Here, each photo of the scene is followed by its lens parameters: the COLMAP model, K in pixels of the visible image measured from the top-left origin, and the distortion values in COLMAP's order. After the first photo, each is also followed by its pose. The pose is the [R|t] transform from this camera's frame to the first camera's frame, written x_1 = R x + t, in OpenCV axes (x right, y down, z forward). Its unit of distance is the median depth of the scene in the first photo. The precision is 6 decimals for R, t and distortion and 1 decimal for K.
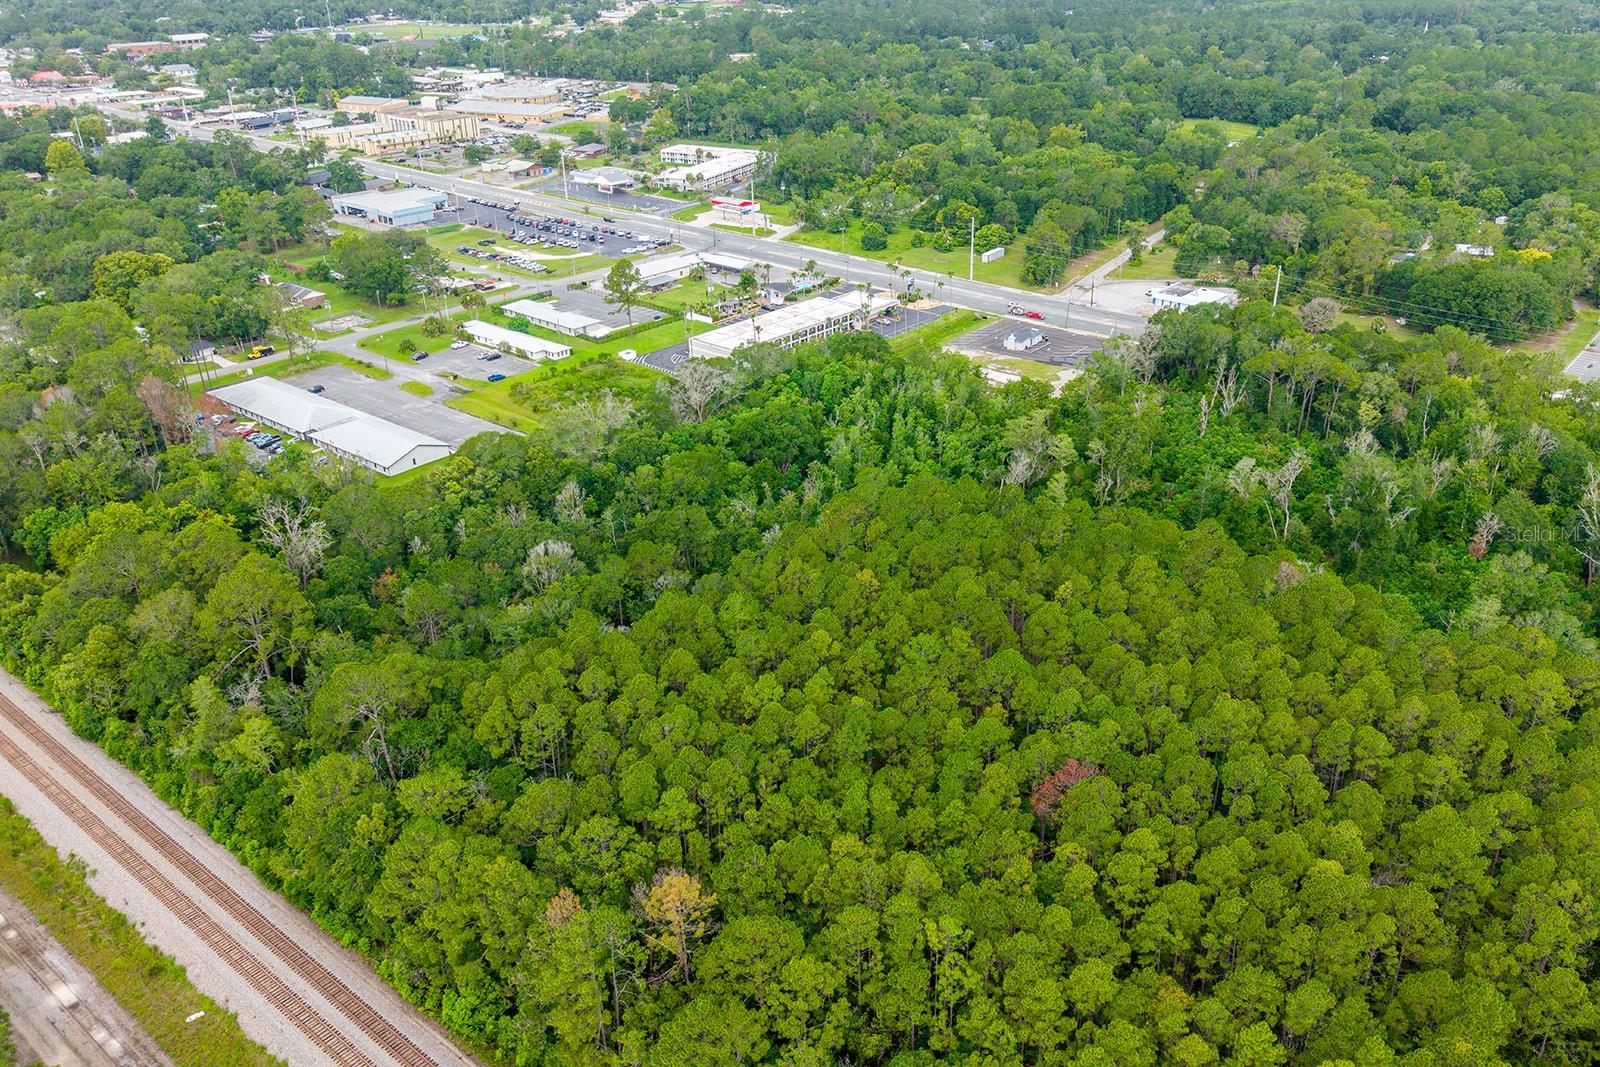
lens RADIAL K [[1255.0, 0, 891.1], [0, 1255.0, 555.2], [0, 0, 1]] dist [0.007190, -0.009523]
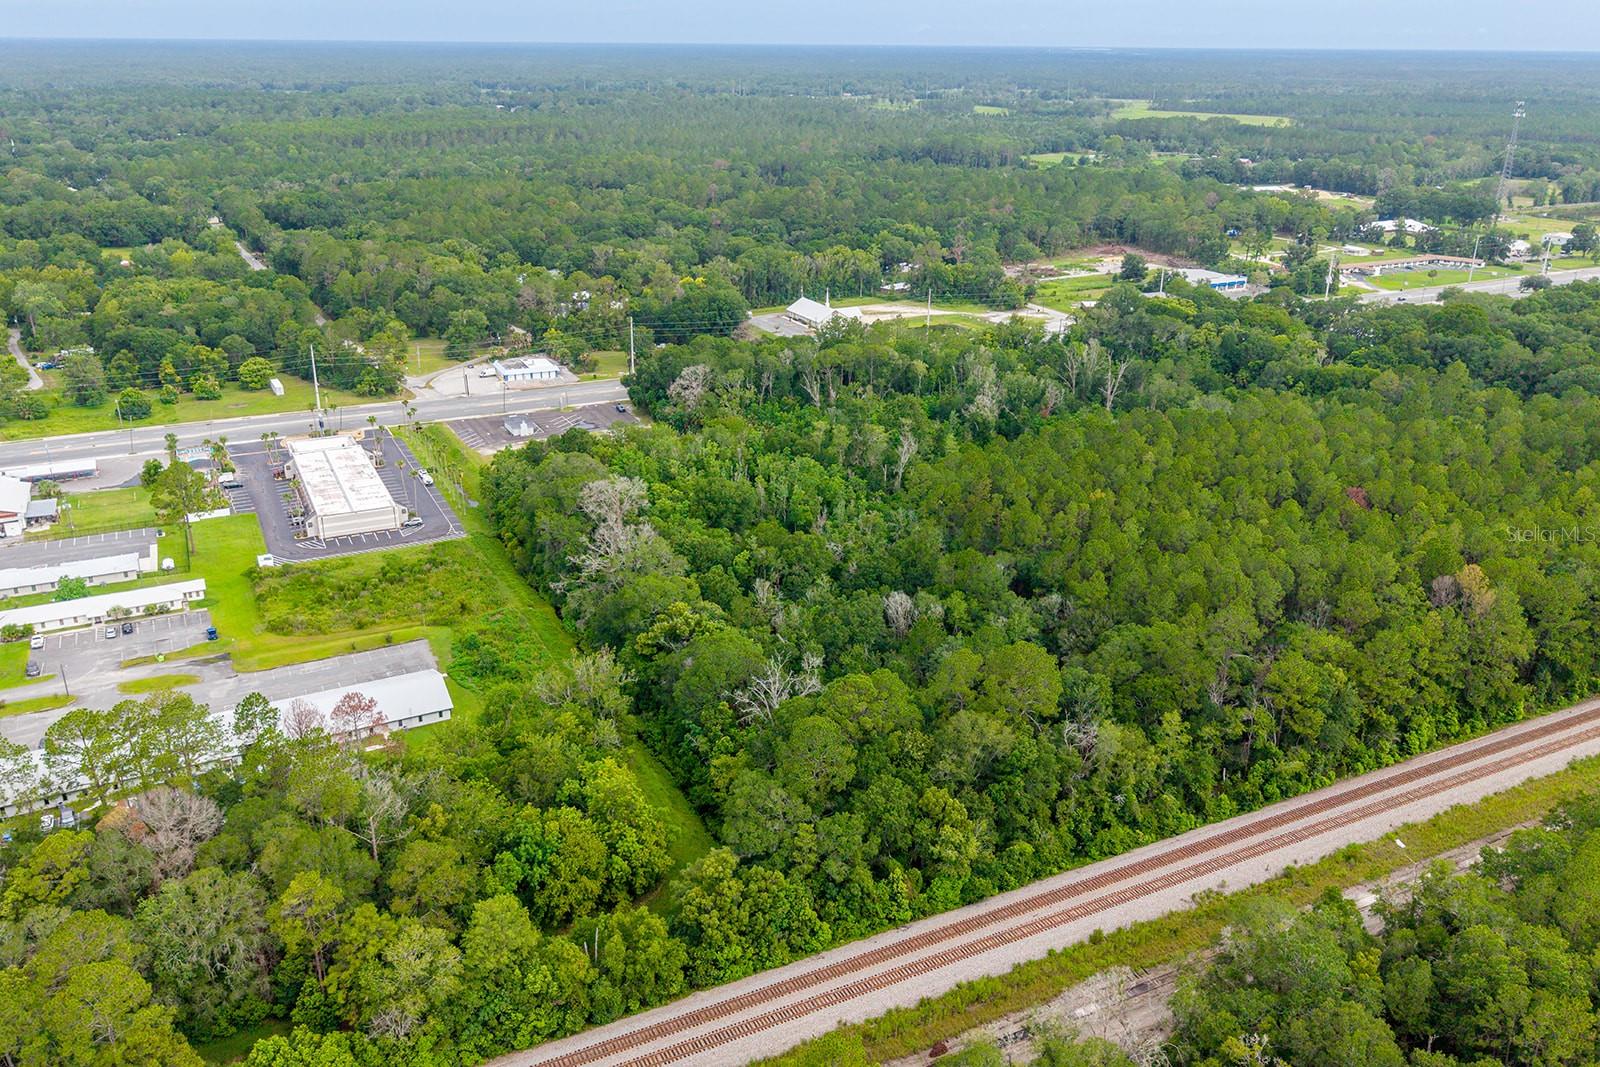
lens RADIAL K [[1263.9, 0, 802.5], [0, 1263.9, 534.1], [0, 0, 1]] dist [0.055013, -0.087710]
pose [[0.430605, -0.330298, 0.839930, -0.650918], [0.406356, 0.901918, 0.146349, -0.135357], [-0.805887, 0.278292, 0.522589, 0.248211]]
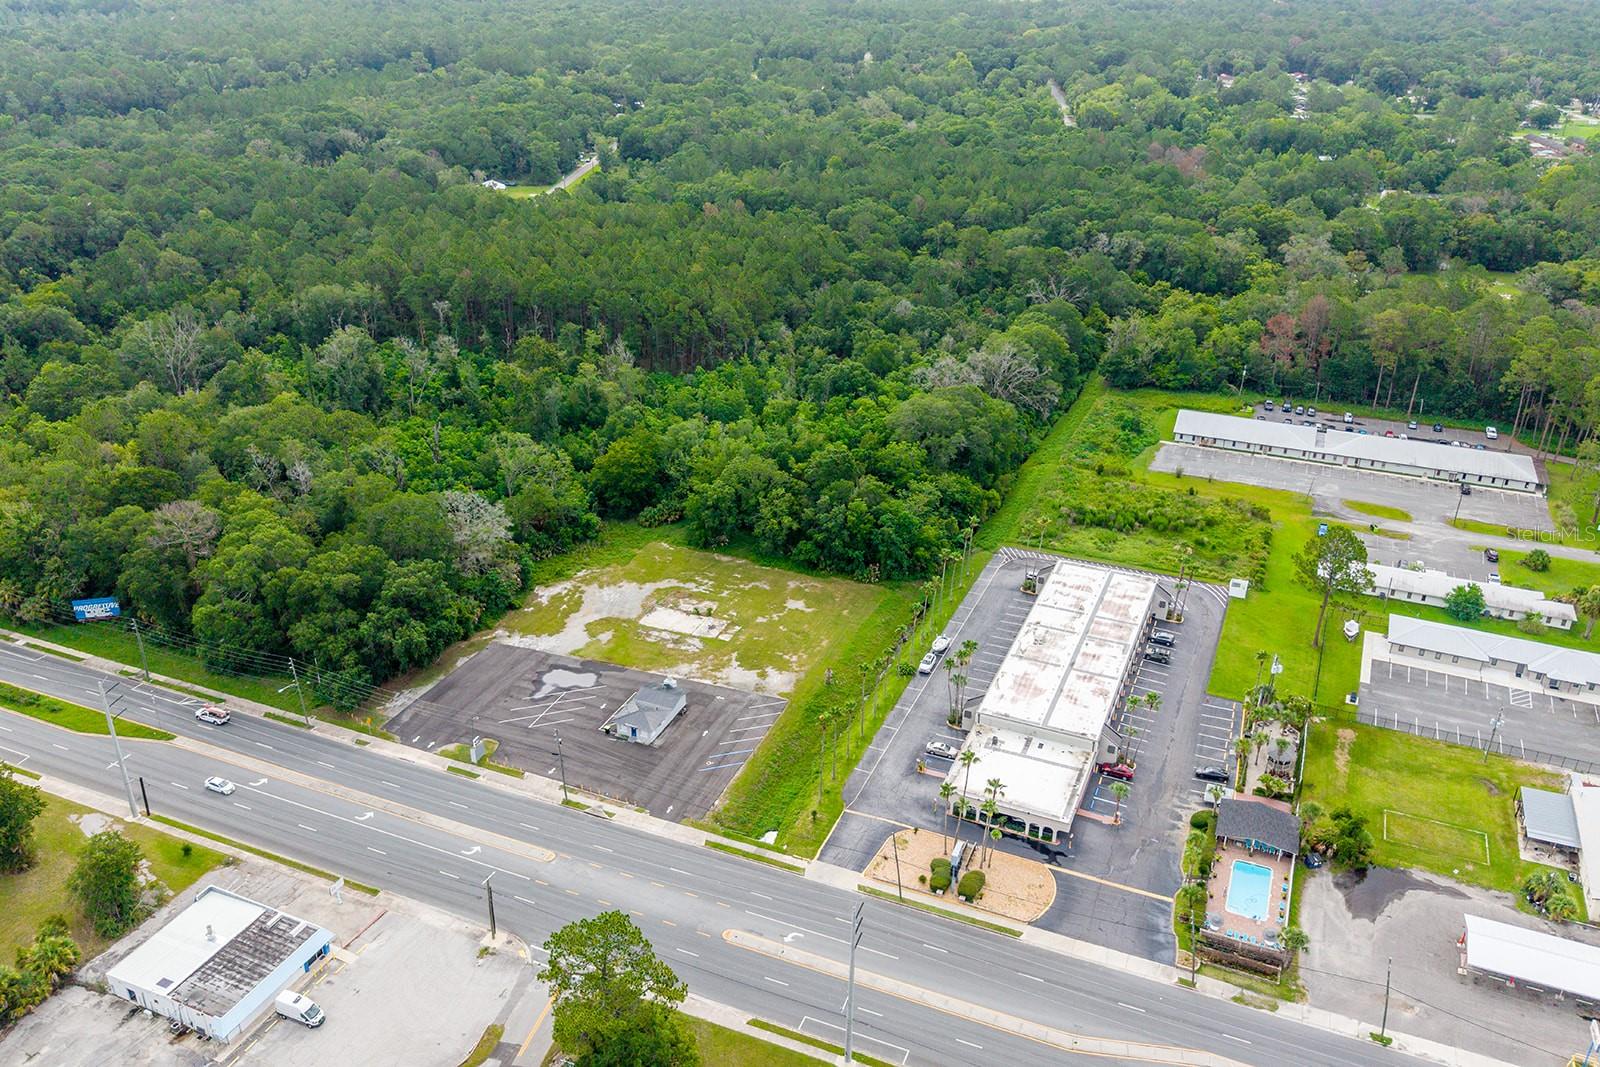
lens RADIAL K [[1259.8, 0, 793.6], [0, 1259.8, 542.4], [0, 0, 1]] dist [0.053385, -0.077044]
pose [[-0.968500, 0.101221, -0.227511, 0.146649], [-0.123513, 0.598069, 0.791870, -0.590569], [0.216221, 0.795027, -0.566728, 1.141825]]
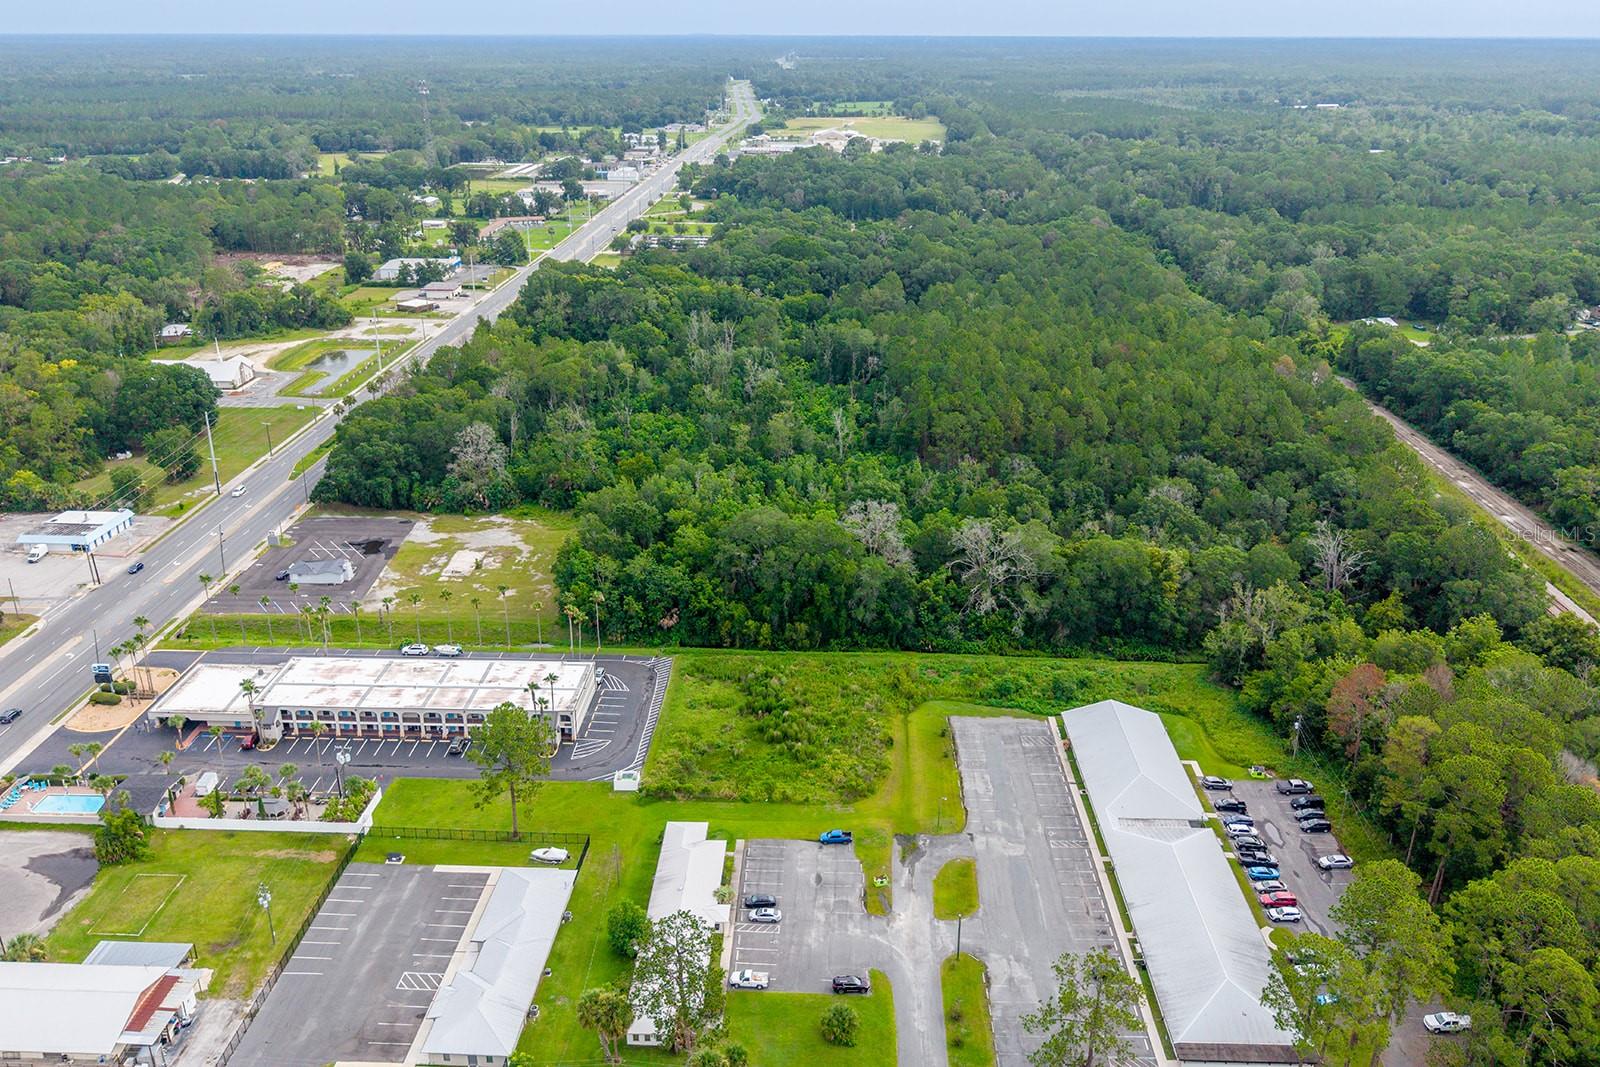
lens RADIAL K [[1263.9, 0, 802.5], [0, 1263.9, 534.1], [0, 0, 1]] dist [0.055013, -0.087710]
pose [[-0.582199, -0.306820, 0.752932, -0.574064], [0.366363, 0.727717, 0.579833, -0.477752], [-0.725826, 0.613424, -0.311268, 0.917065]]
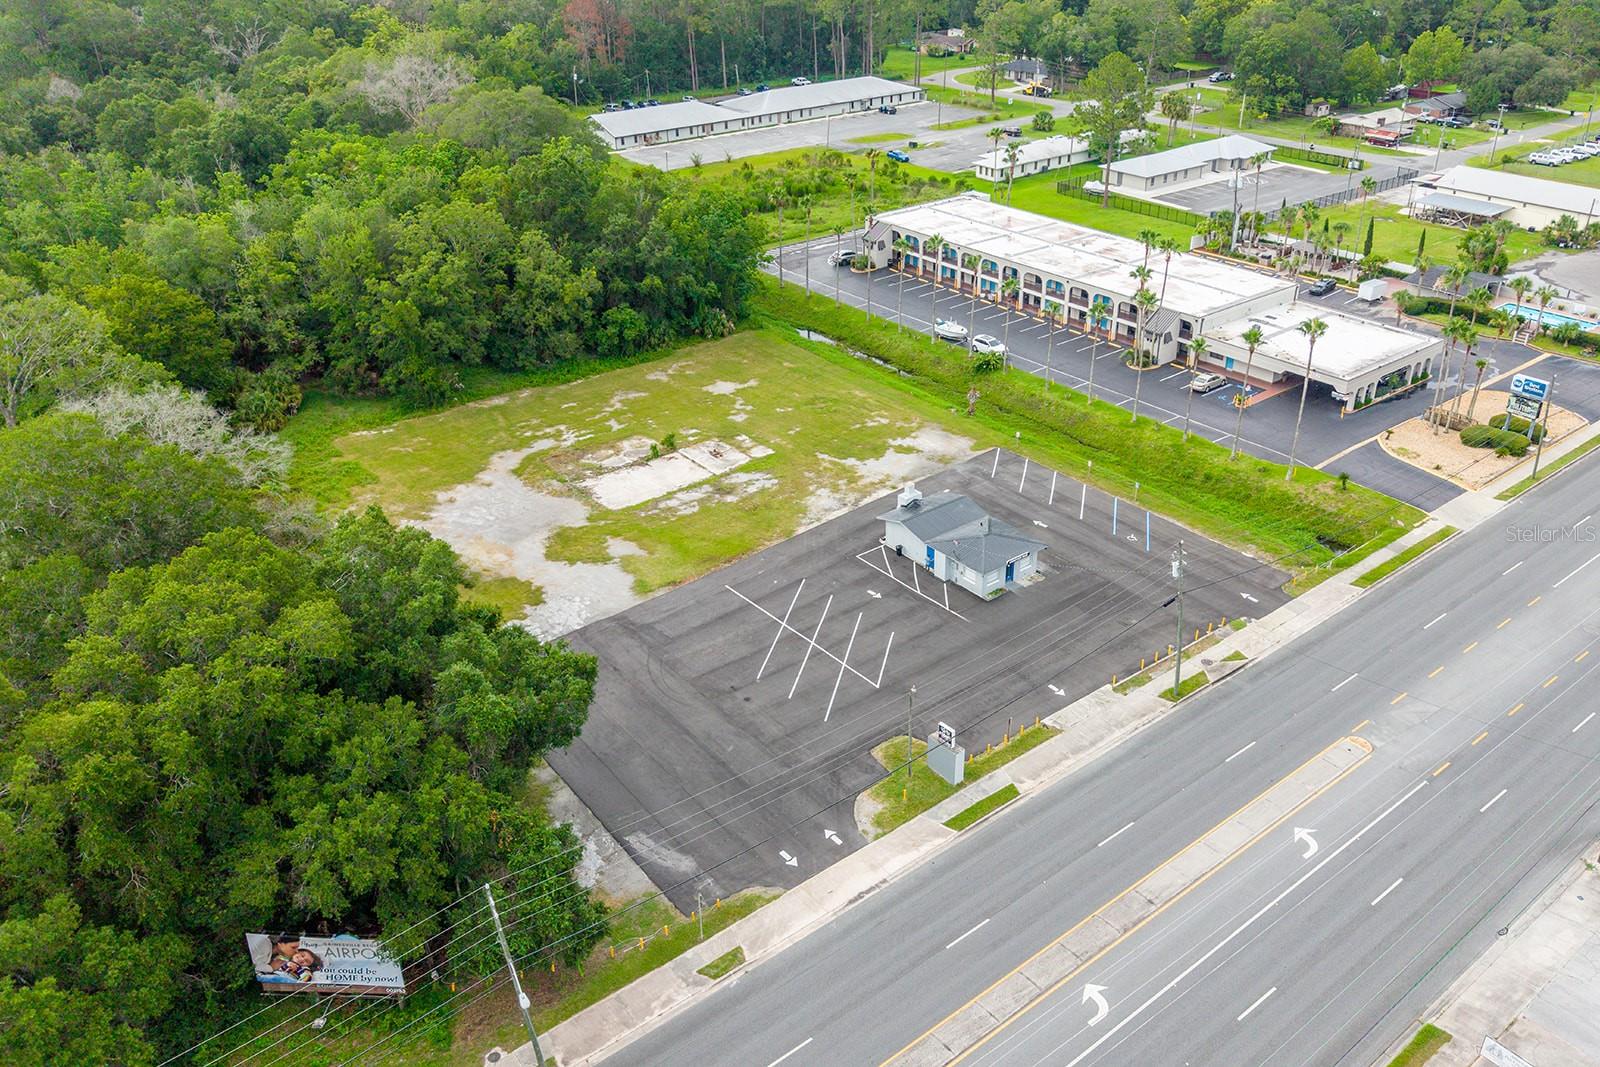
lens RADIAL K [[1240.0, 0, 865.5], [0, 1240.0, 578.9], [0, 0, 1]] dist [0.115801, -0.253905]
pose [[-0.217968, 0.489657, -0.844231, 0.309875], [-0.443576, 0.720816, 0.532601, -0.273727], [0.869328, 0.490570, 0.060085, 0.877193]]
